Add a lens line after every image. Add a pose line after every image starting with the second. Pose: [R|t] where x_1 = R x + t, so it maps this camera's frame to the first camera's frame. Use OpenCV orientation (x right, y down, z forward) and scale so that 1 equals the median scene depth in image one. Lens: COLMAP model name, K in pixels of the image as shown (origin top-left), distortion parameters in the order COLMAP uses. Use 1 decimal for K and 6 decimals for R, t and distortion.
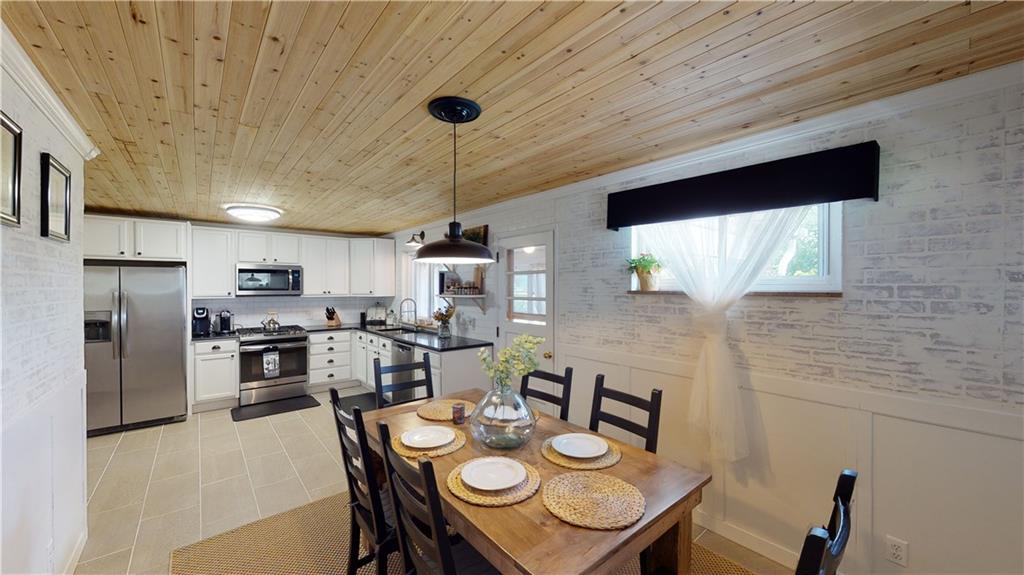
lens RADIAL K [[379.1, 0, 512.0], [0, 379.1, 287.5], [0, 0, 1]] dist [-0.000702, -0.000075]
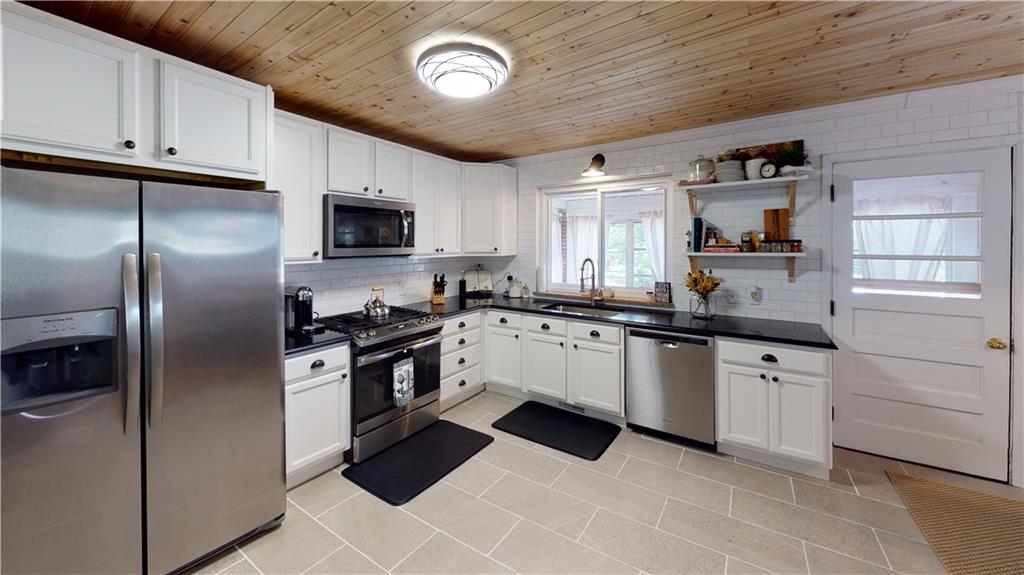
lens RADIAL K [[382.3, 0, 531.2], [0, 382.3, 272.6], [0, 0, 1]] dist [-0.000444, -0.000039]
pose [[0.962012, -0.023372, 0.272007, -0.758240], [0.002482, 0.997036, 0.076892, 0.003042], [-0.272998, -0.073296, 0.959218, 0.536051]]
